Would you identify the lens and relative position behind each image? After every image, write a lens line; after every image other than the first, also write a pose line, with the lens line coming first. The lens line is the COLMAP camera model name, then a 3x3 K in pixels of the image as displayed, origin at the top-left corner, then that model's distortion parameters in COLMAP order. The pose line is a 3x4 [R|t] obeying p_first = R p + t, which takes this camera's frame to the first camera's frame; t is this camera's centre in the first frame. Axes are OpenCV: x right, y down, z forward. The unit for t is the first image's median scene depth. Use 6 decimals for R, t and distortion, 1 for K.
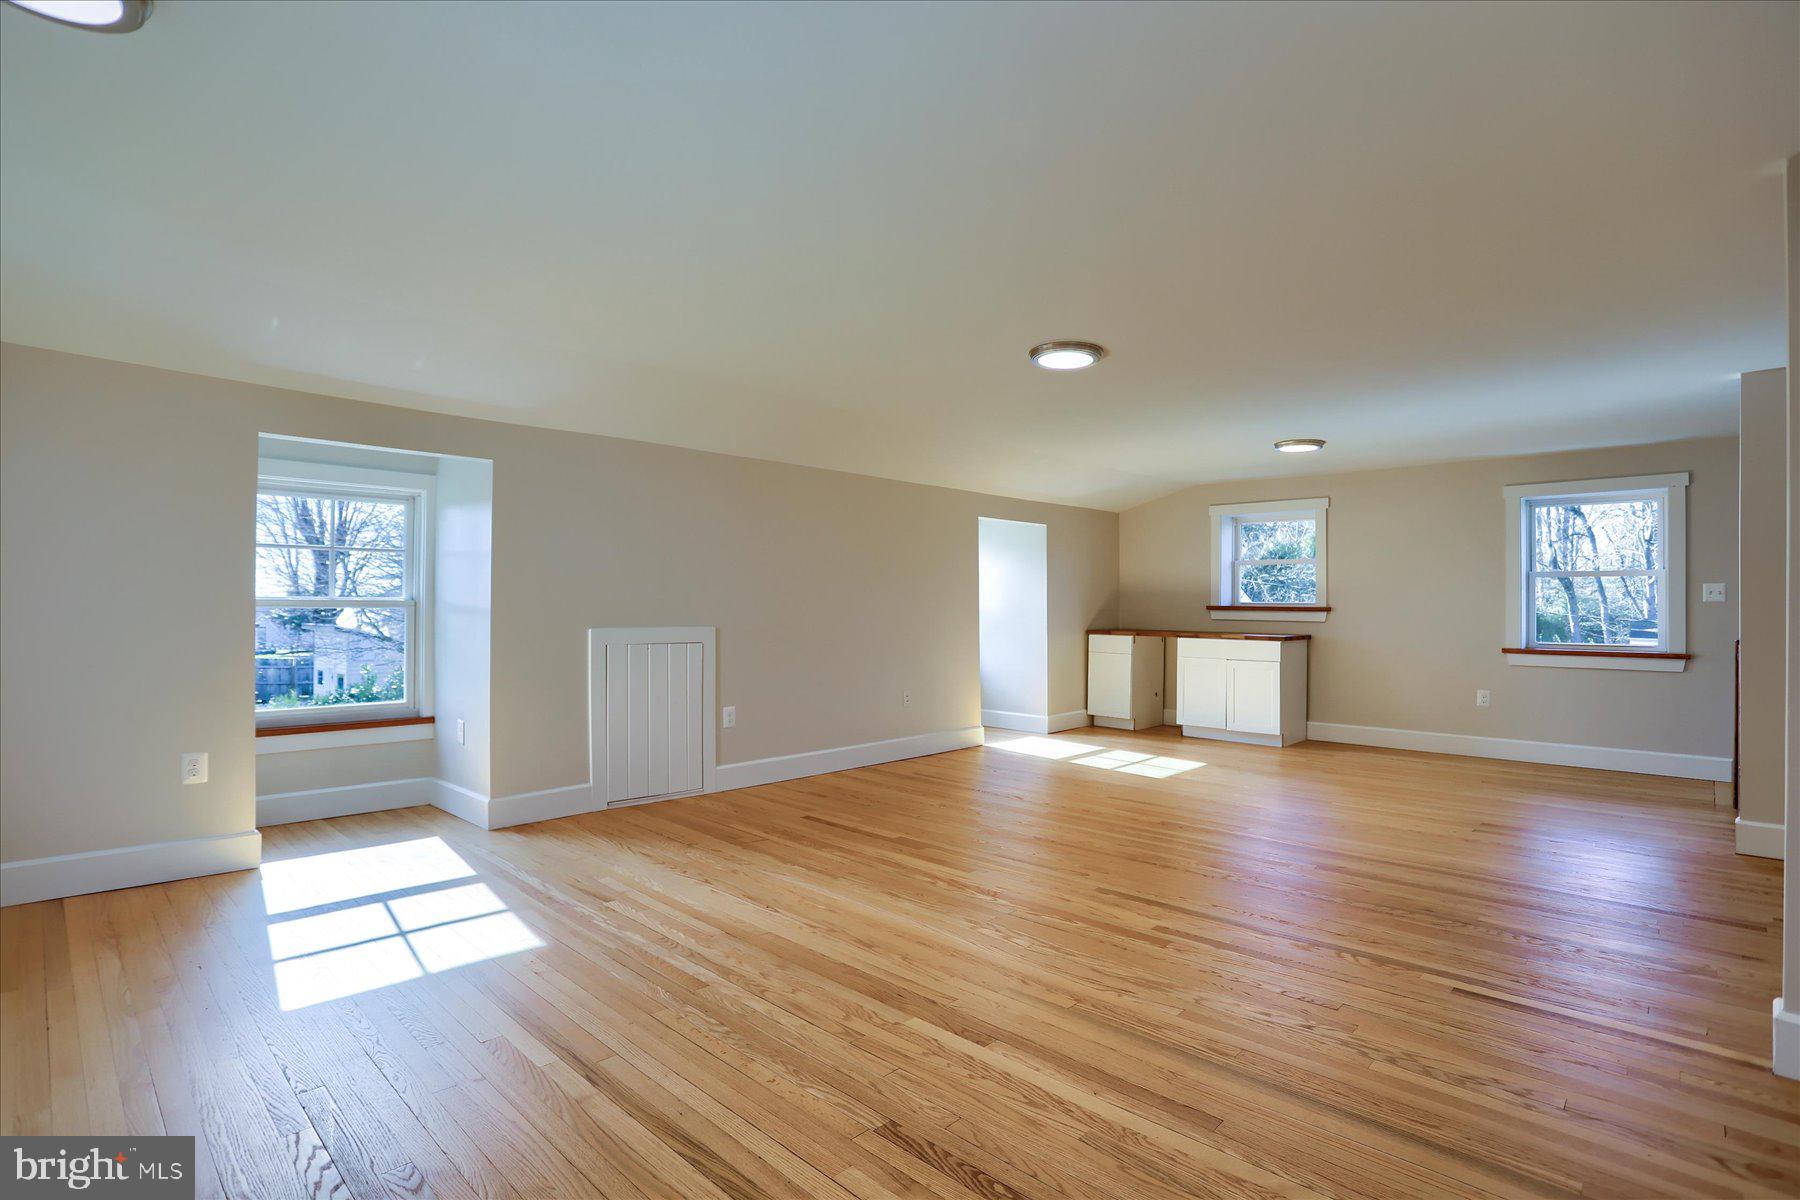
lens RADIAL K [[872.3, 0, 904.7], [0, 872.3, 602.5], [0, 0, 1]] dist [-0.047568, 0.001272]
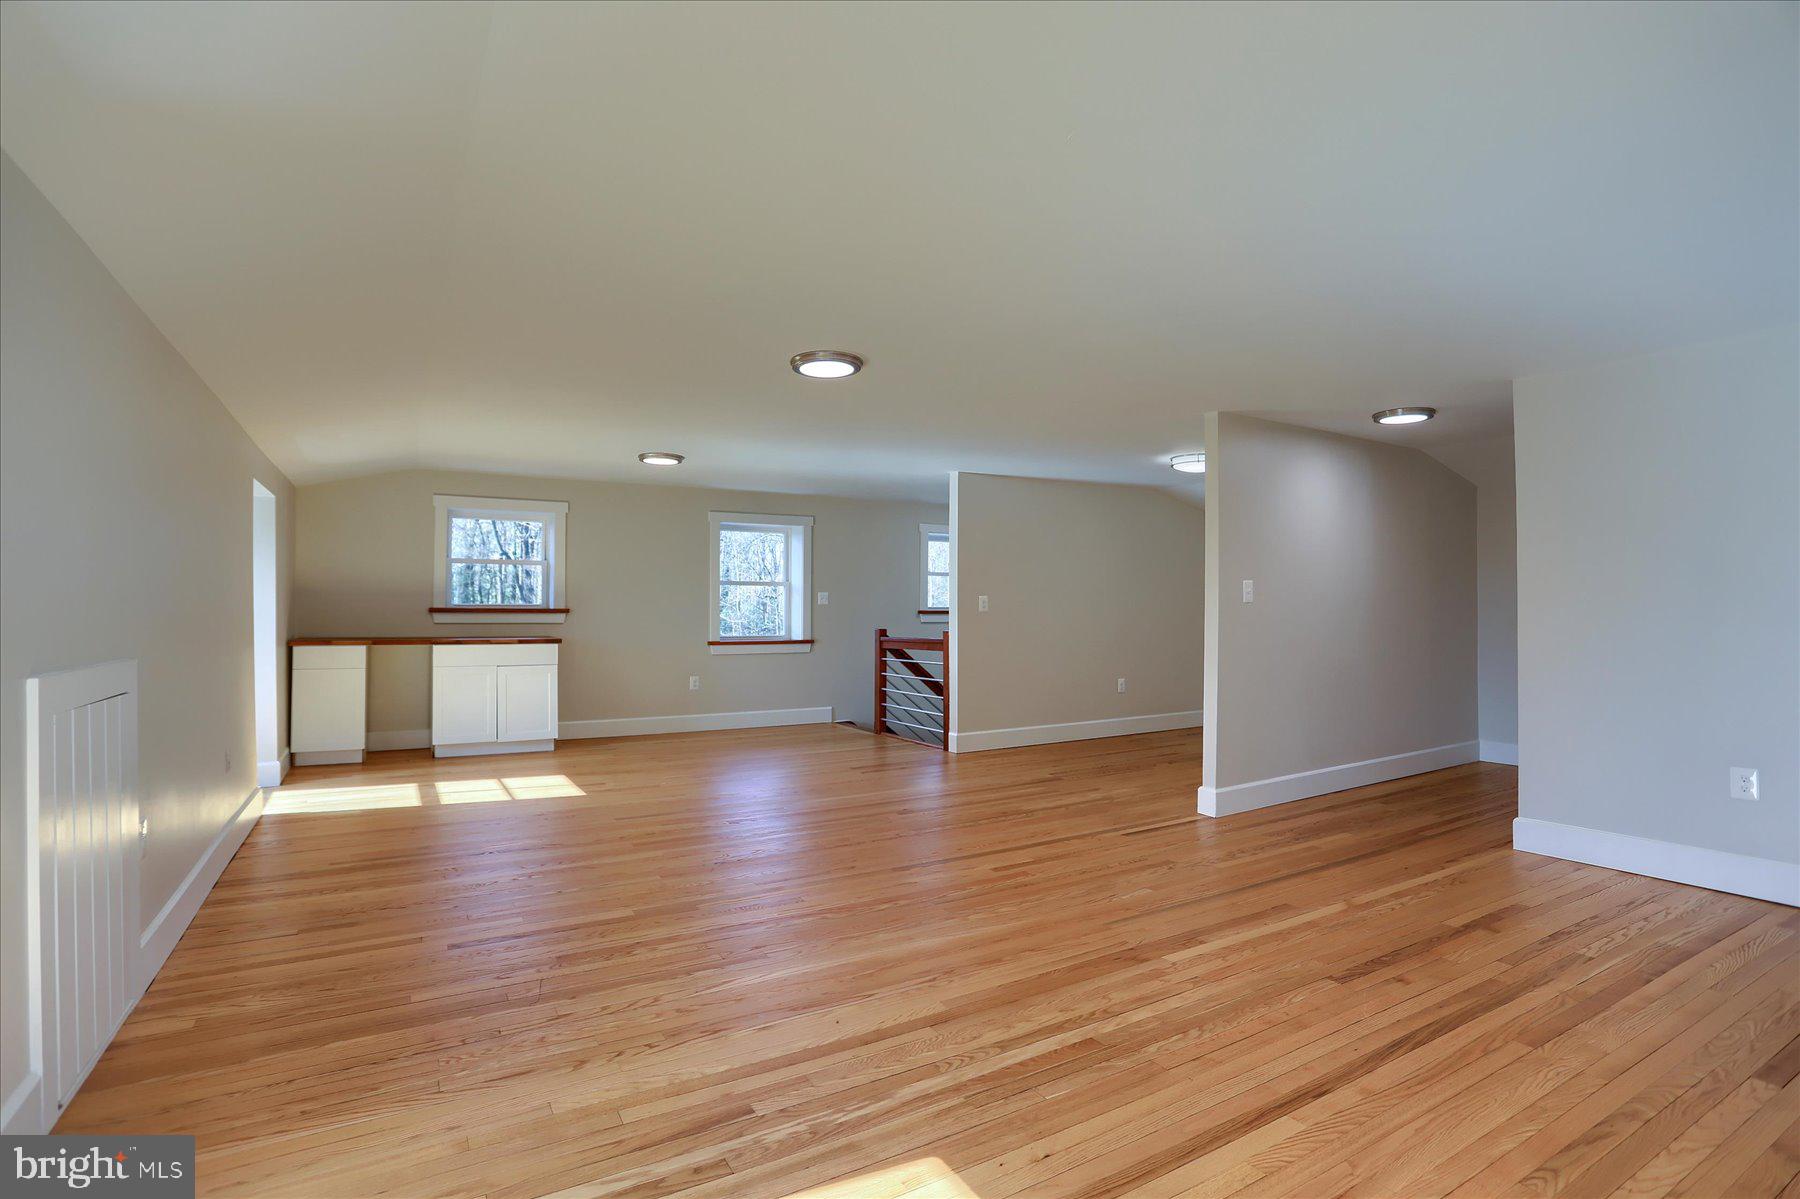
lens RADIAL K [[872.3, 0, 907.4], [0, 872.3, 603.8], [0, 0, 1]] dist [-0.047568, 0.001272]
pose [[0.262181, 0.001812, 0.965017, -0.750207], [-0.003588, 0.999993, -0.000903, -0.002226], [-0.965012, -0.003225, 0.262186, 0.628954]]
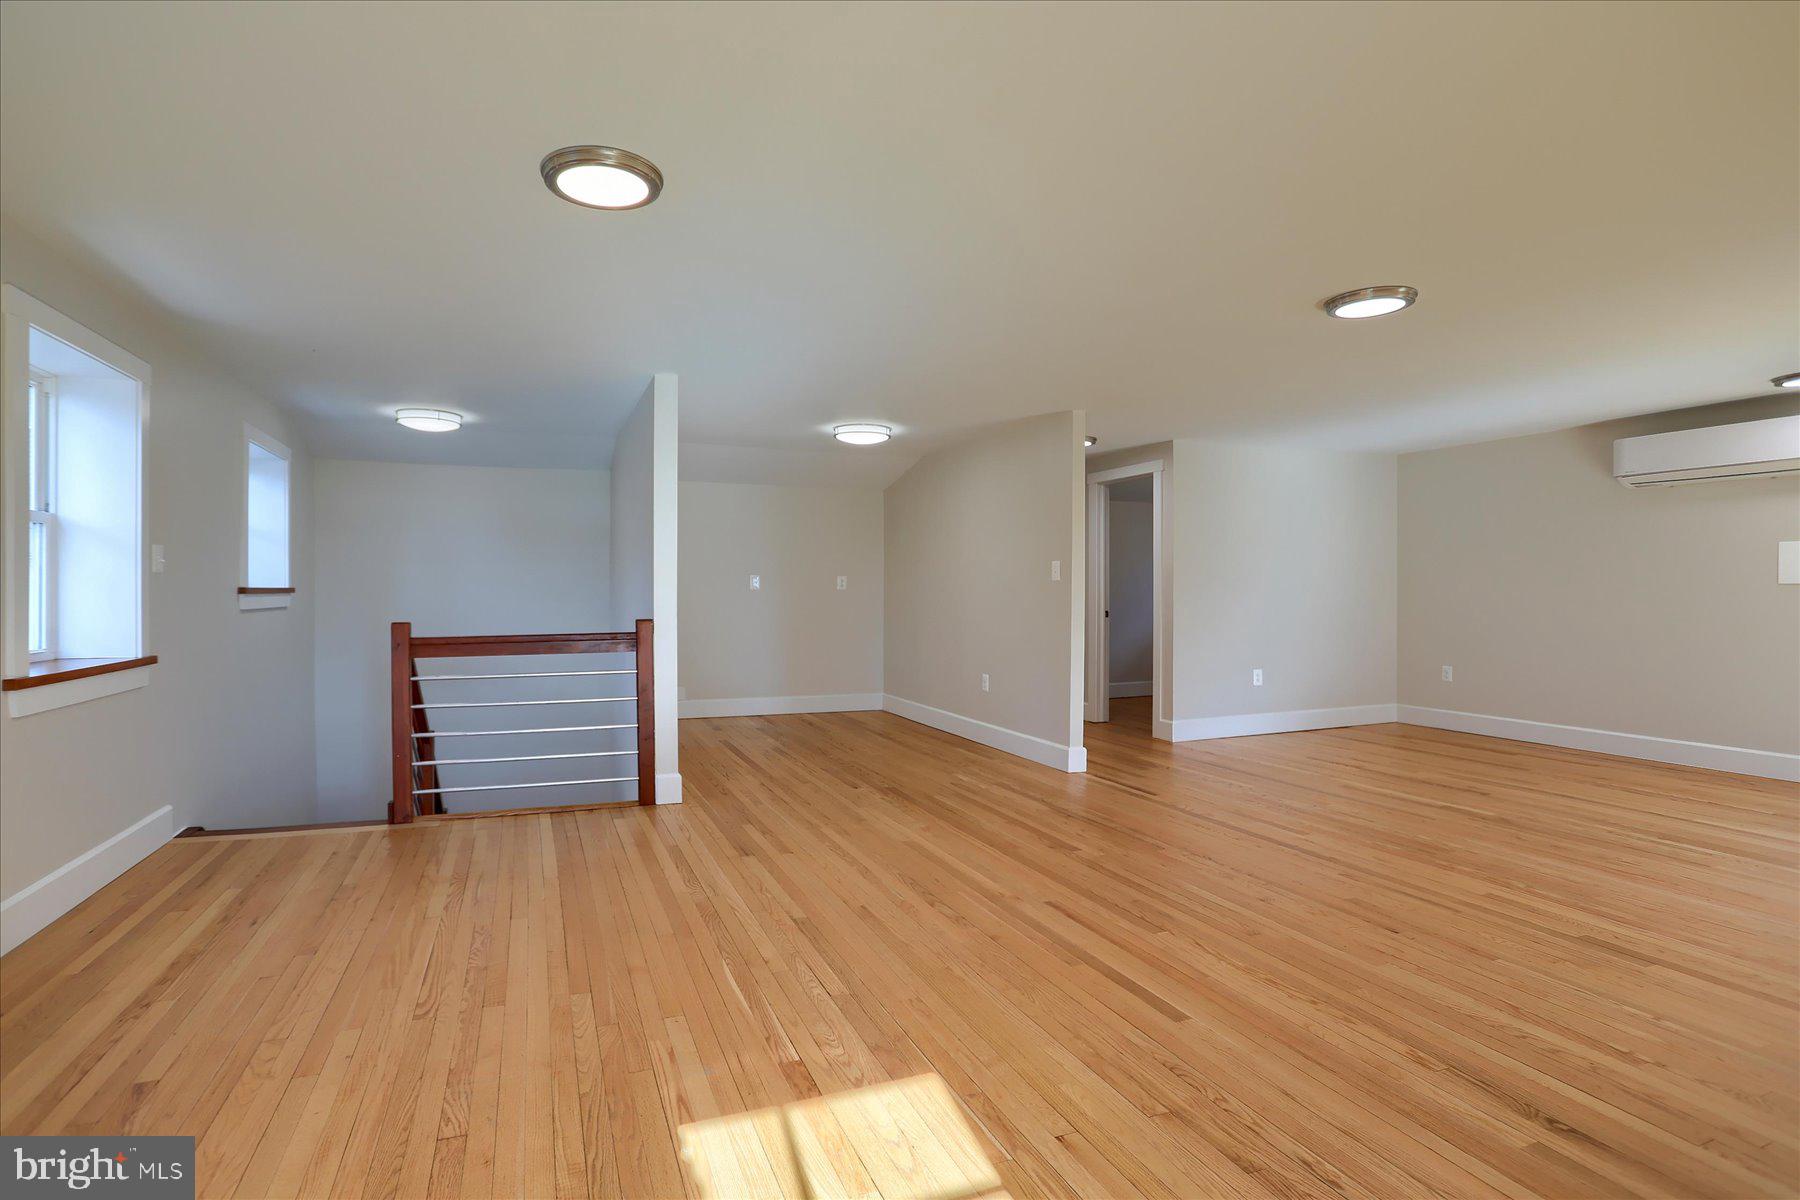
lens RADIAL K [[867.9, 0, 844.7], [0, 867.9, 592.1], [0, 0, 1]] dist [-0.028018, 0.000554]
pose [[-0.895414, -0.003347, 0.445222, 0.276855], [-0.007081, 0.999952, -0.006725, 0.022046], [-0.445178, -0.009174, -0.895395, 1.982355]]
